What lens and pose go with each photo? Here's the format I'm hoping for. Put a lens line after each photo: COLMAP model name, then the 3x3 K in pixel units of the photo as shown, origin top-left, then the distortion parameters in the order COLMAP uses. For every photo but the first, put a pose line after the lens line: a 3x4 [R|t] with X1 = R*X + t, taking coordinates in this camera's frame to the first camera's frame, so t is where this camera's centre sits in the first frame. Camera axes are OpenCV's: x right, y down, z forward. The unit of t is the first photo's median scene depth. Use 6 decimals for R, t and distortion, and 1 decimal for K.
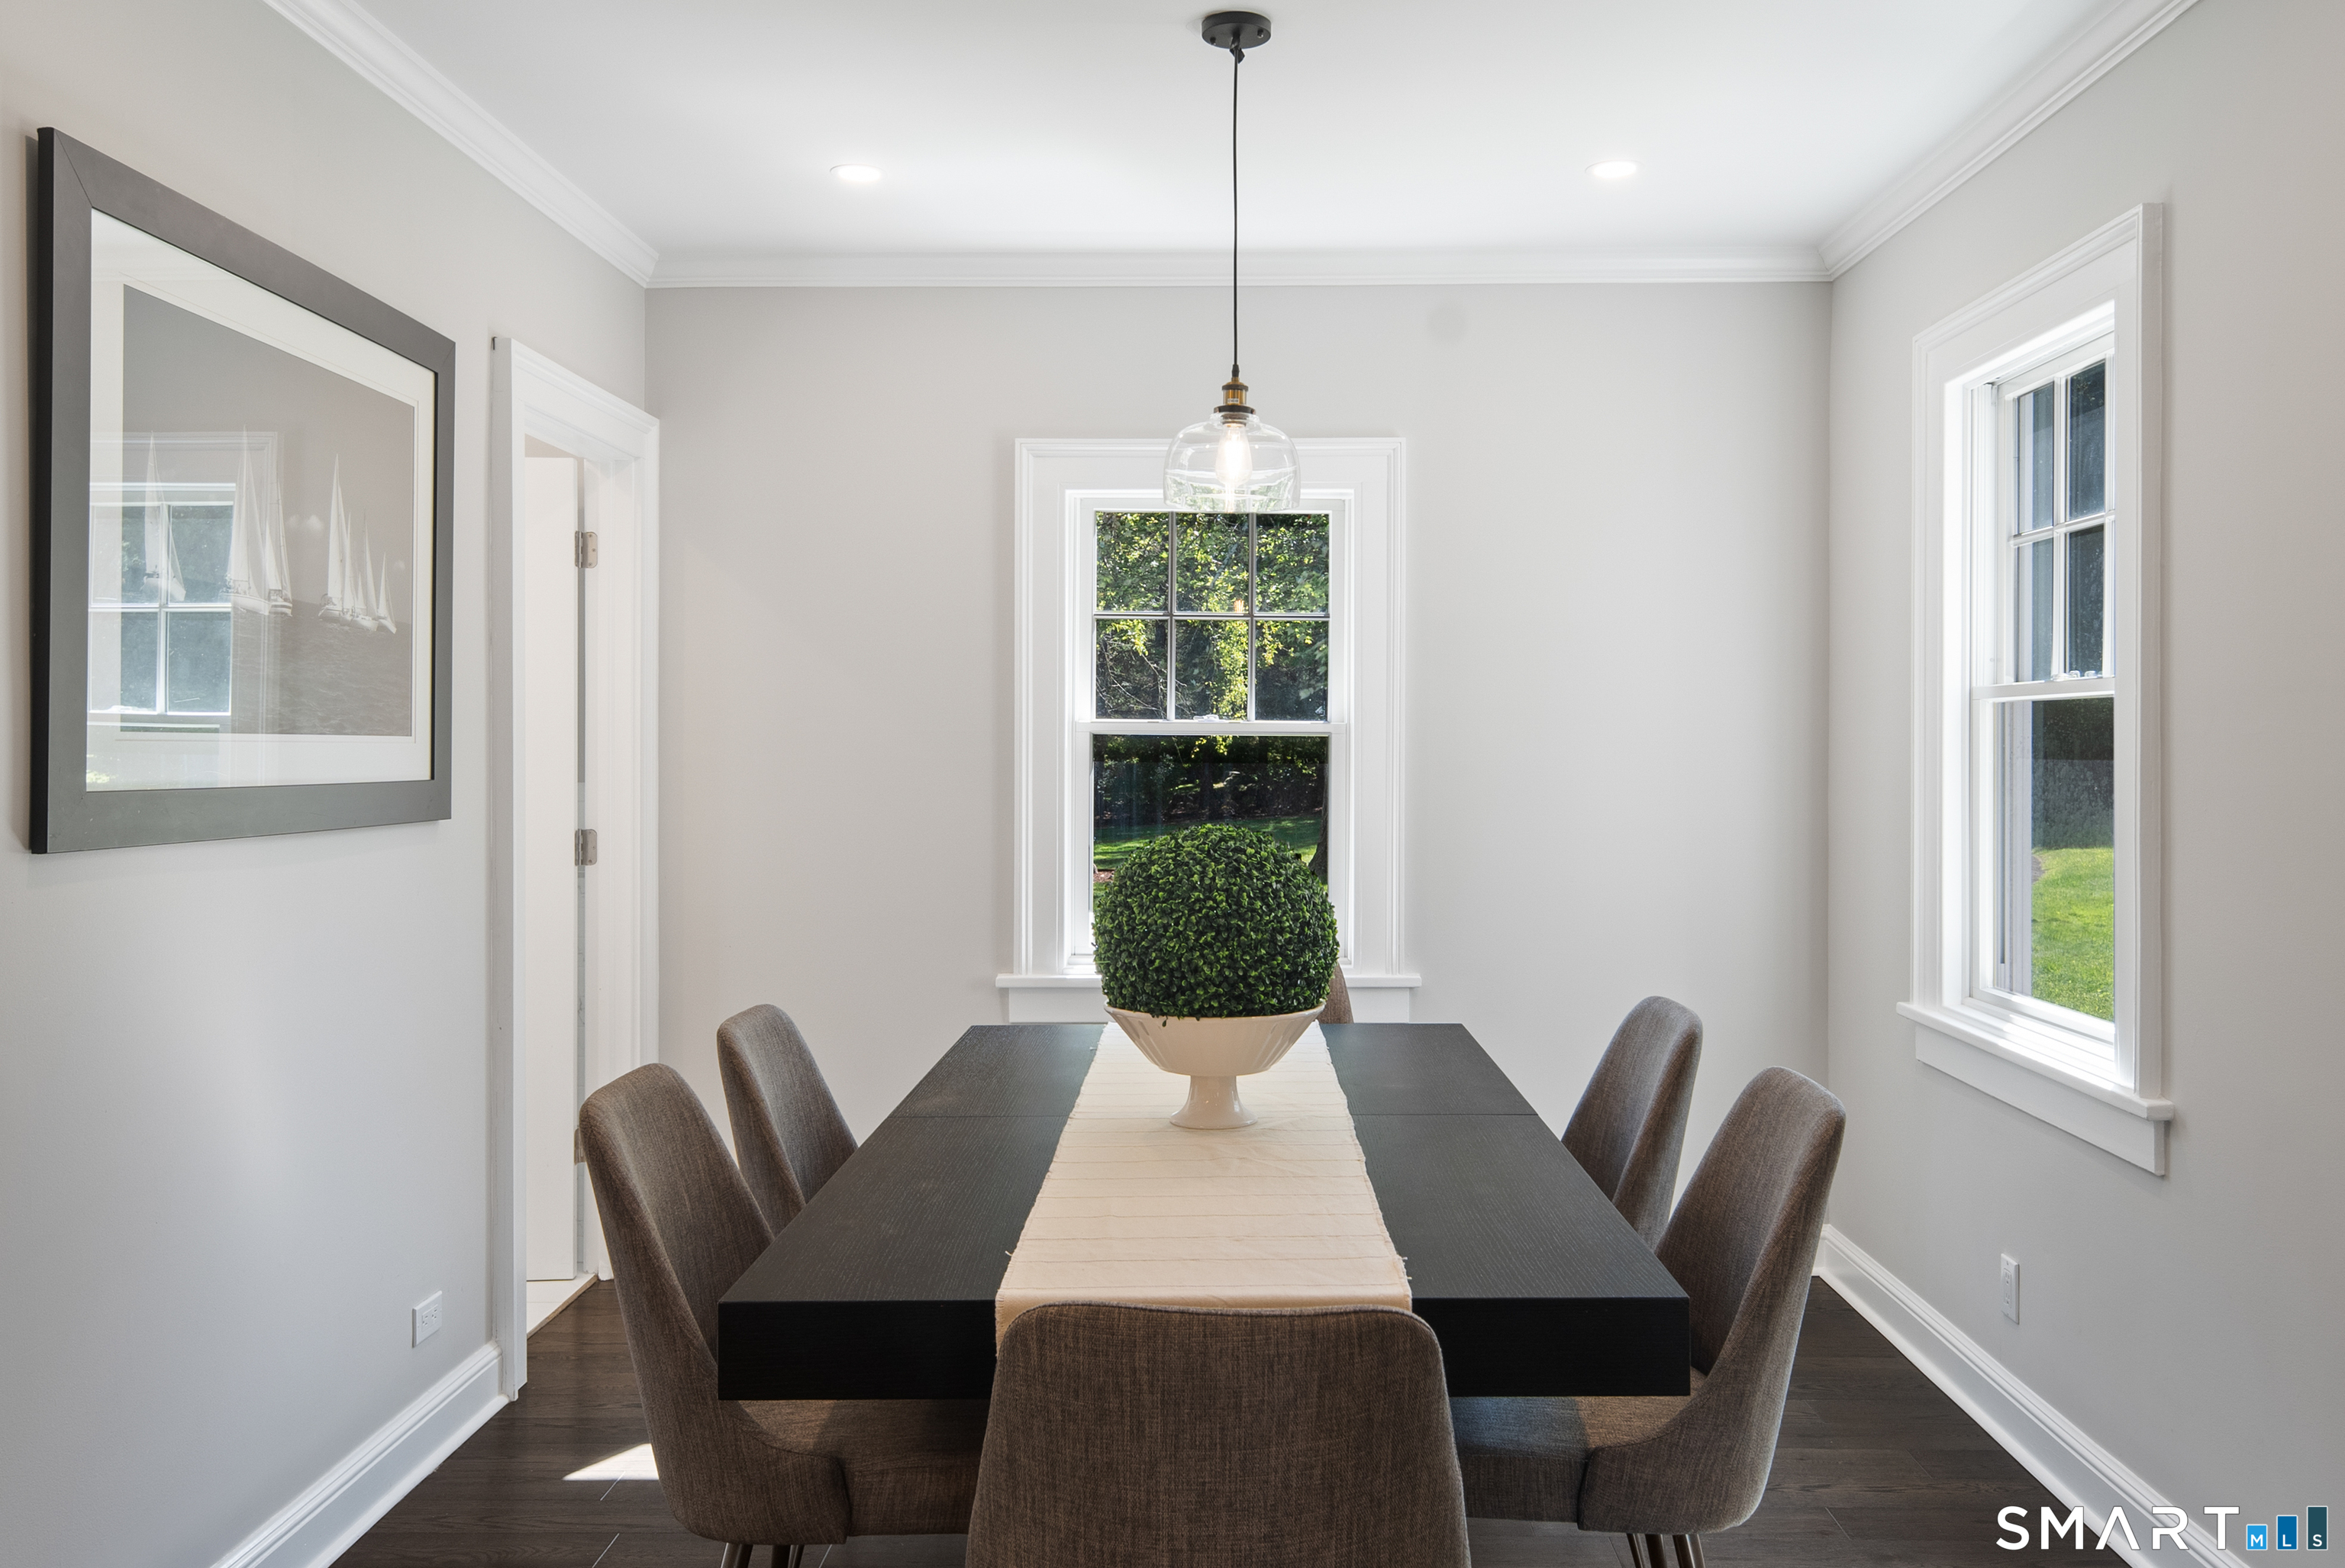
lens RADIAL K [[1776.5, 0, 1222.8], [0, 1776.5, 743.9], [0, 0, 1]] dist [0.003353, 0.000030]
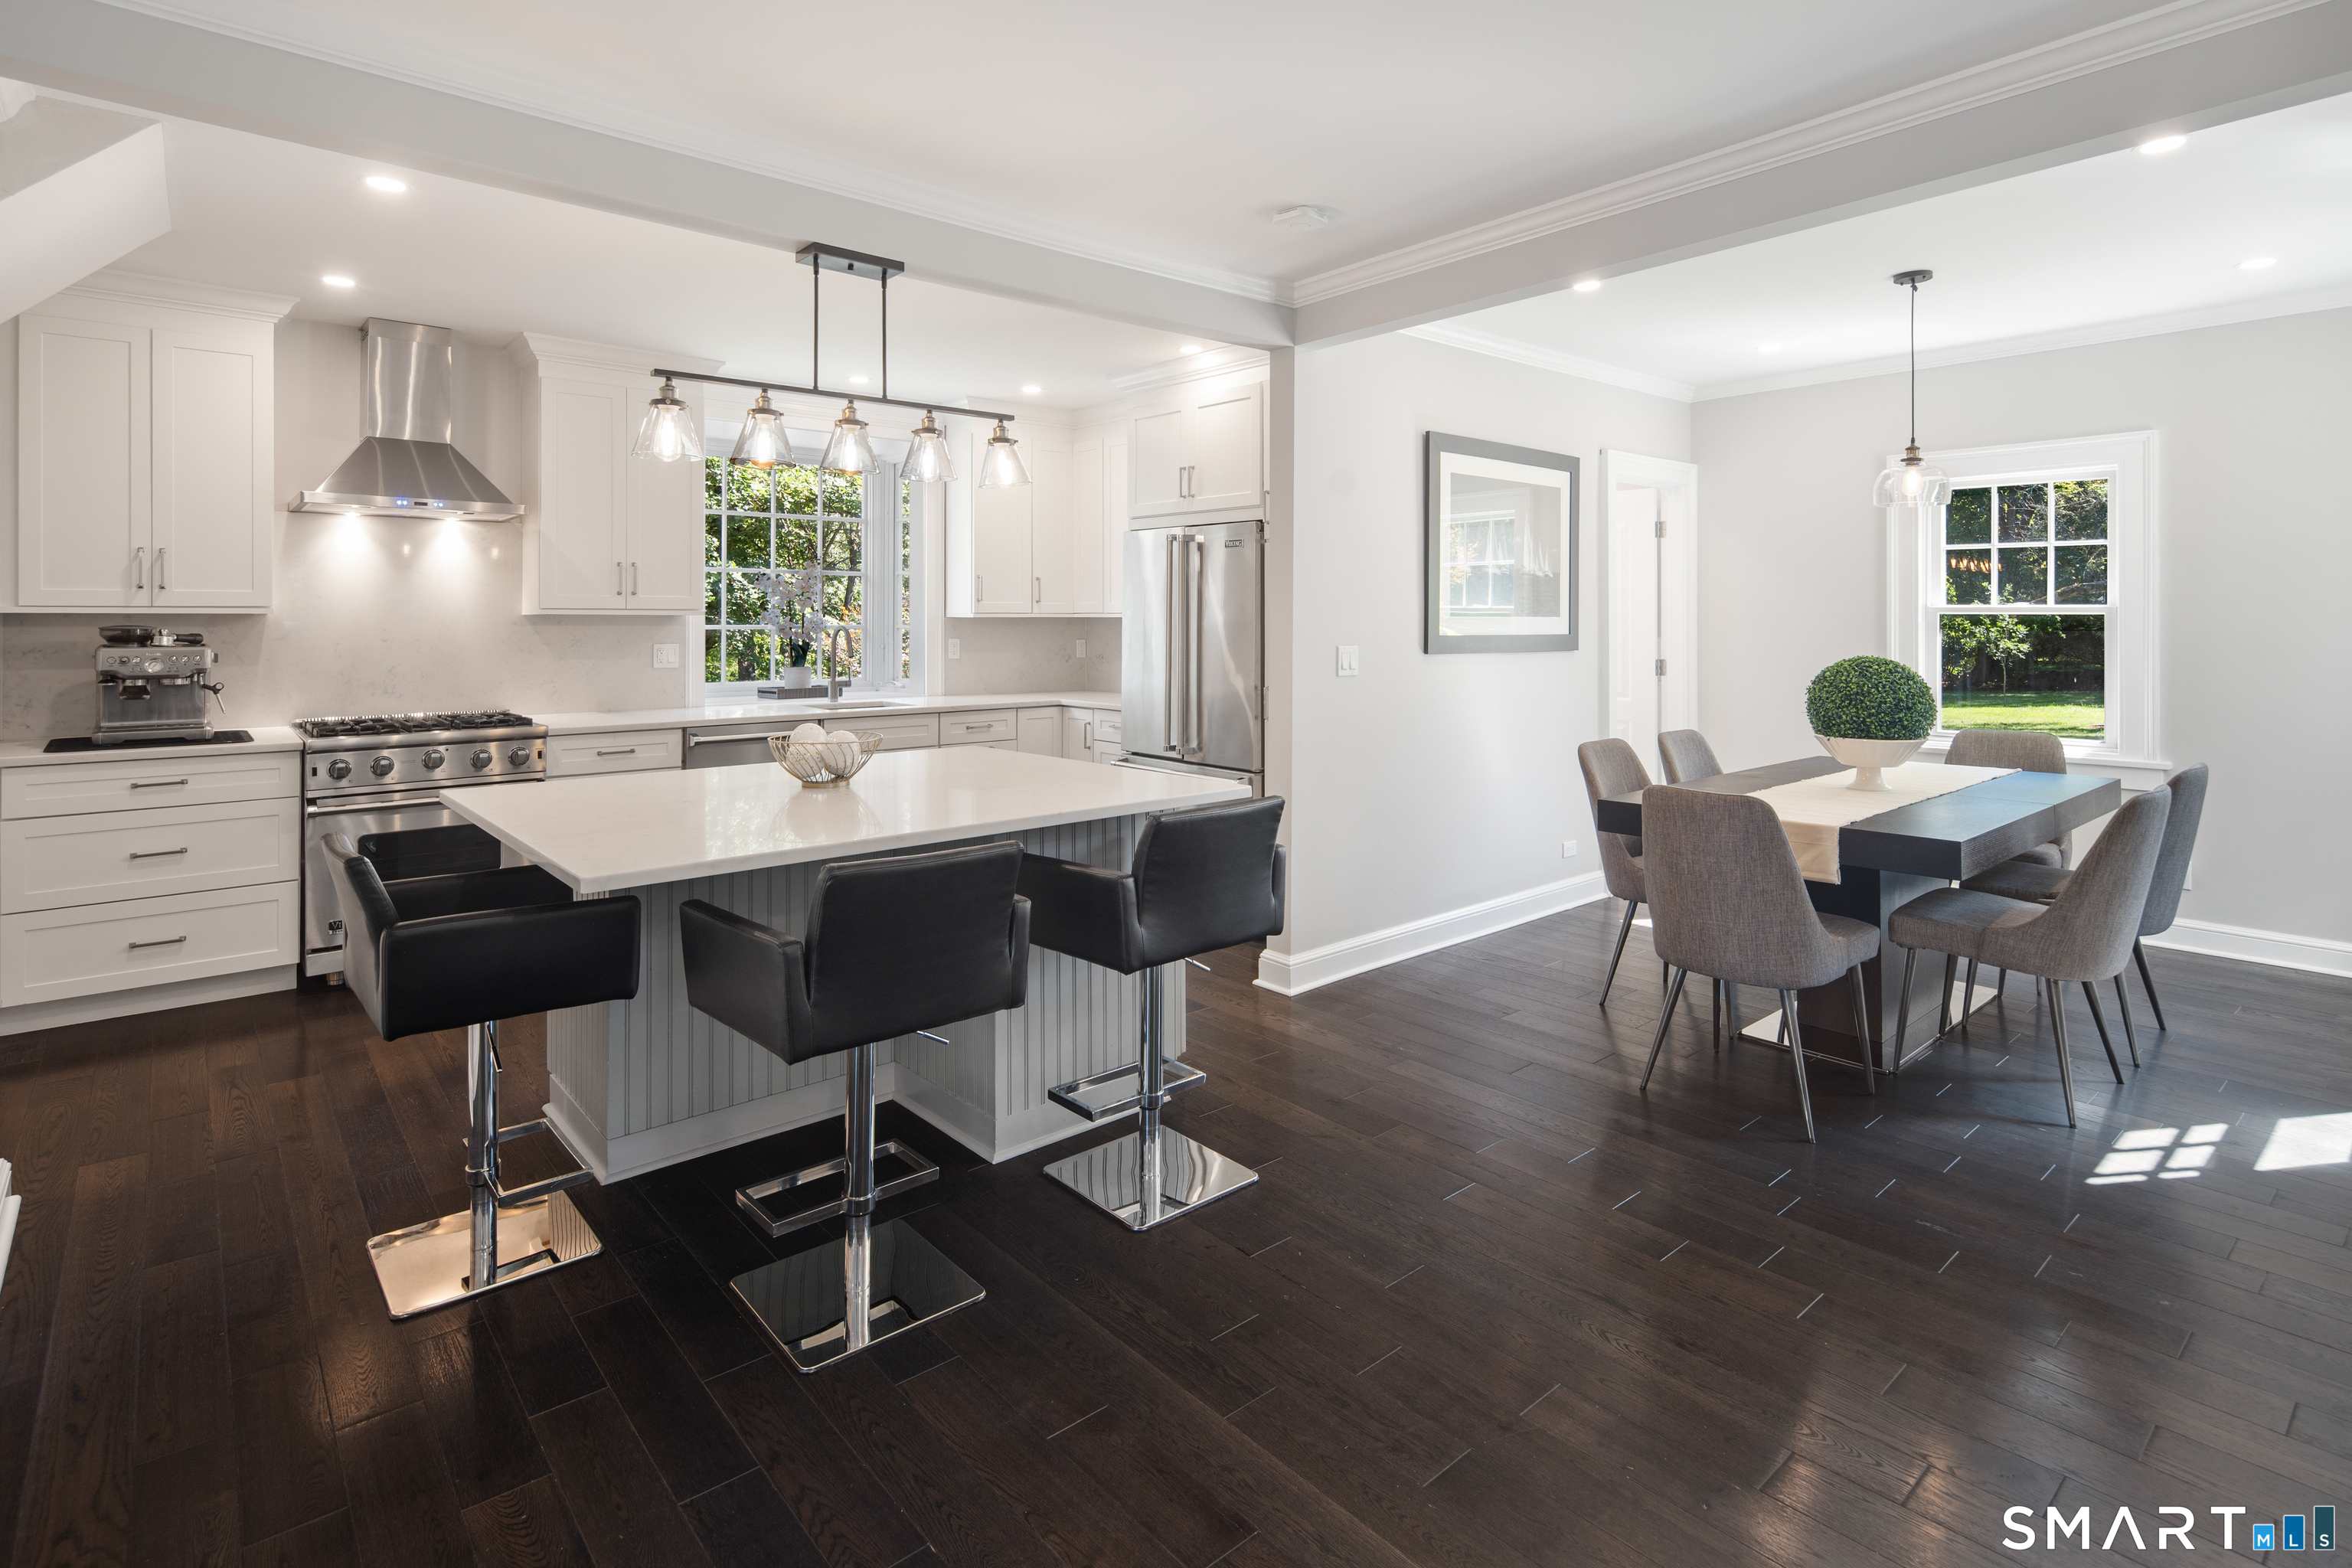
lens RADIAL K [[1156.8, 0, 1152.0], [0, 1156.8, 605.6], [0, 0, 1]] dist [0.003661, -0.003542]
pose [[0.641964, -0.010445, -0.766663, 0.426528], [0.001814, 0.999925, -0.012104, -0.001578], [0.766732, 0.006379, 0.641935, -0.499483]]
